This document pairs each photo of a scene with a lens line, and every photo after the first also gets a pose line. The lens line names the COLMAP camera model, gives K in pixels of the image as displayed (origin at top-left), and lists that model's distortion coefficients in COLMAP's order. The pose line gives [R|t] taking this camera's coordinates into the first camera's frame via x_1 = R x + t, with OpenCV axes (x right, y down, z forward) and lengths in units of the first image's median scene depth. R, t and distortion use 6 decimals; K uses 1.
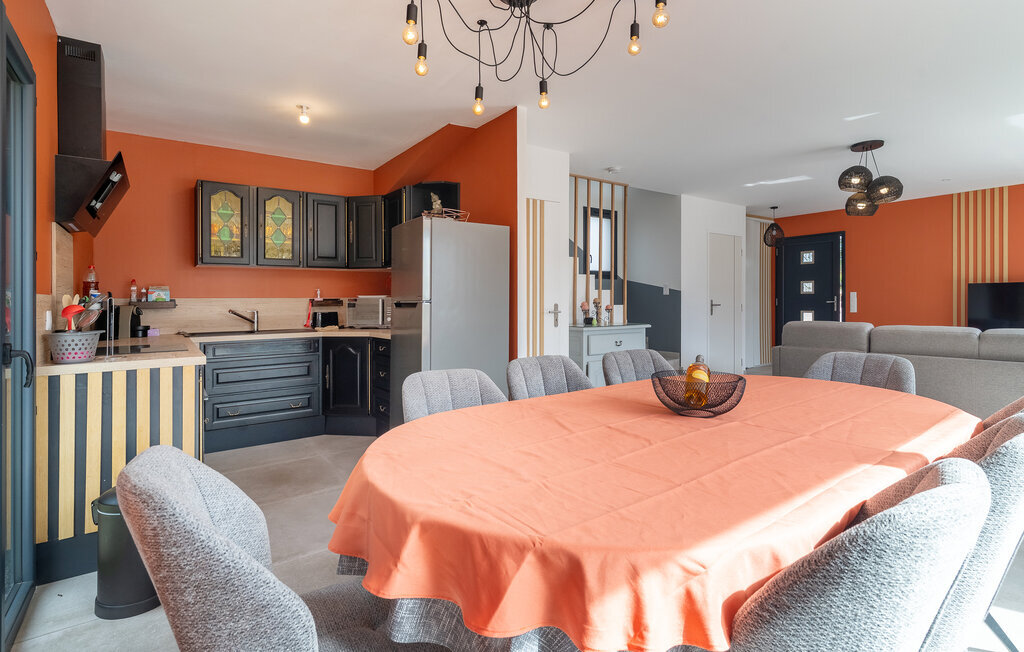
lens RADIAL K [[532.8, 0, 512.5], [0, 532.8, 288.6], [0, 0, 1]] dist [0.001161, 0.000103]
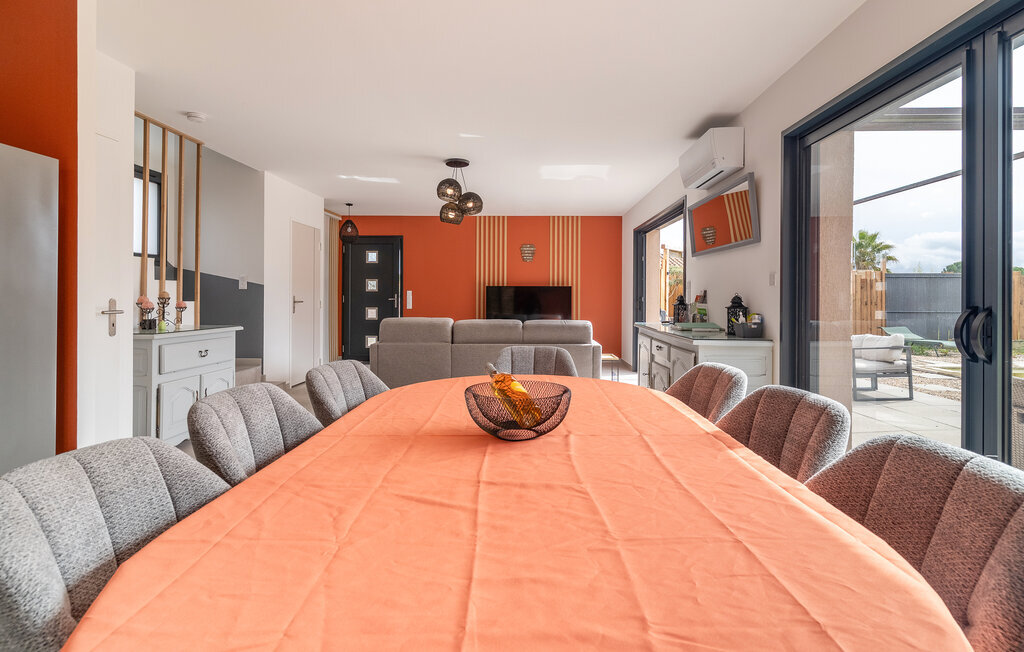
lens RADIAL K [[503.2, 0, 511.3], [0, 503.2, 299.0], [0, 0, 1]] dist [0.002244, 0.000065]
pose [[0.568328, 0.007692, 0.822766, -0.133026], [-0.029471, 0.999505, 0.011013, 0.006895], [-0.822274, -0.030507, 0.568273, 0.247443]]
